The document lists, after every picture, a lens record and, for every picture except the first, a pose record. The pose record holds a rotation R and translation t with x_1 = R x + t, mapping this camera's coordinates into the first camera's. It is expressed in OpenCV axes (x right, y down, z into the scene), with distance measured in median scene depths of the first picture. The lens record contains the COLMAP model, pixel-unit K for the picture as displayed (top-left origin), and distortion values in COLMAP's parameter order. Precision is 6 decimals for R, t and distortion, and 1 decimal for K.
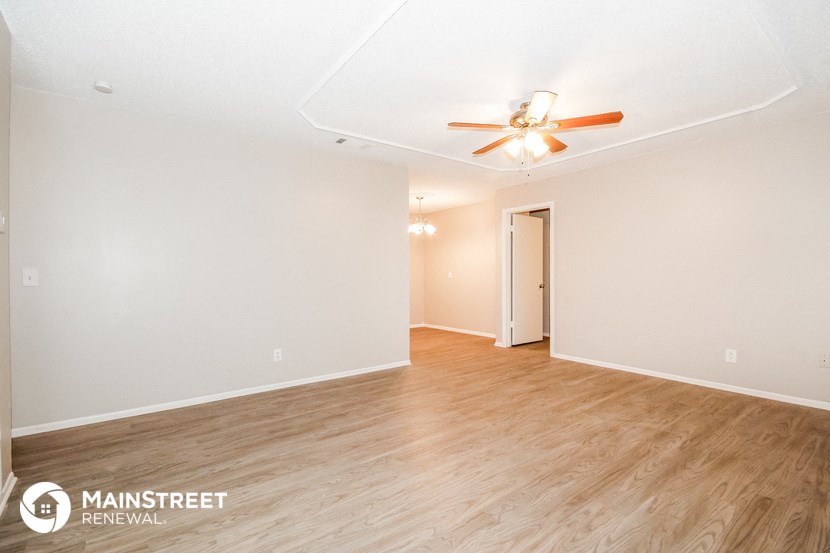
lens RADIAL K [[385.1, 0, 408.5], [0, 385.1, 272.3], [0, 0, 1]] dist [0.014061, -0.001774]
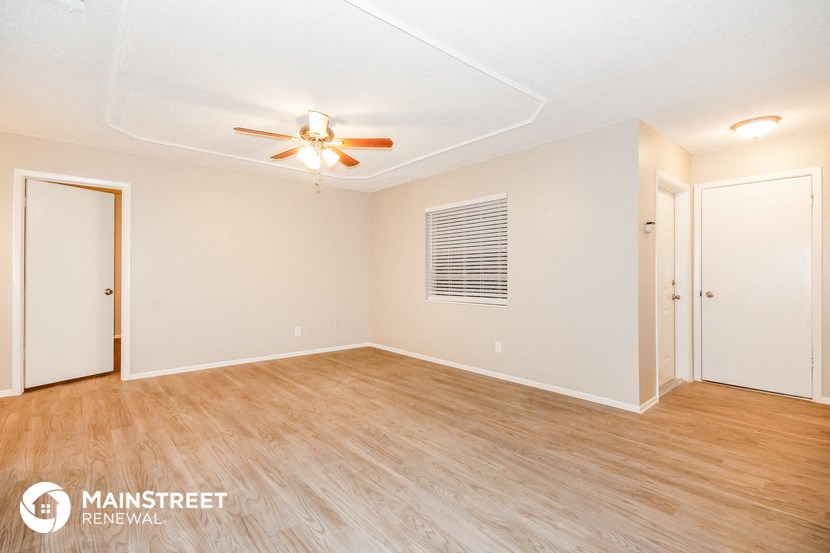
lens RADIAL K [[385.1, 0, 414.5], [0, 385.1, 275.2], [0, 0, 1]] dist [0.014061, -0.001774]
pose [[-0.068208, 0.003284, 0.997666, -0.803800], [-0.006141, 0.999974, -0.003711, 0.006737], [-0.997652, -0.006380, -0.068187, 0.821623]]
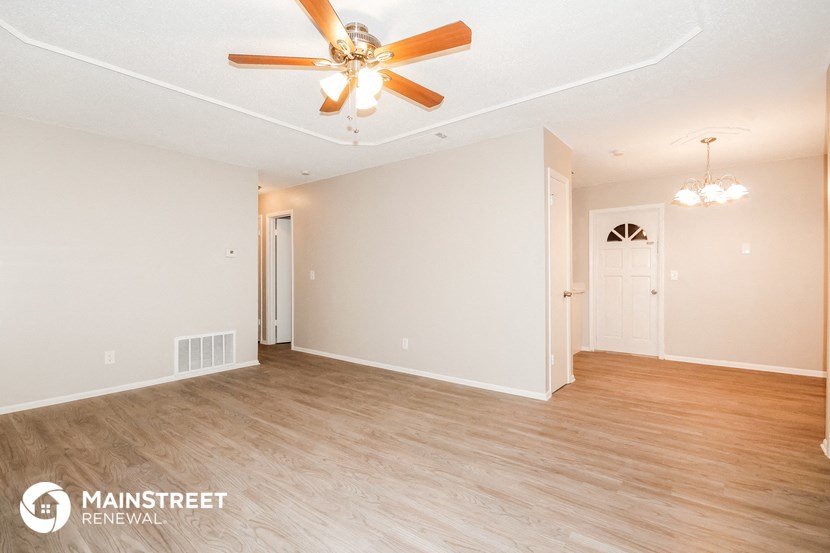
lens RADIAL K [[385.1, 0, 415.2], [0, 385.1, 274.6], [0, 0, 1]] dist [0.014061, -0.001774]
pose [[0.252358, 0.003723, -0.967627, 1.025576], [0.004907, 0.999975, 0.005128, 0.000235], [0.967621, -0.006042, 0.252334, 0.951553]]
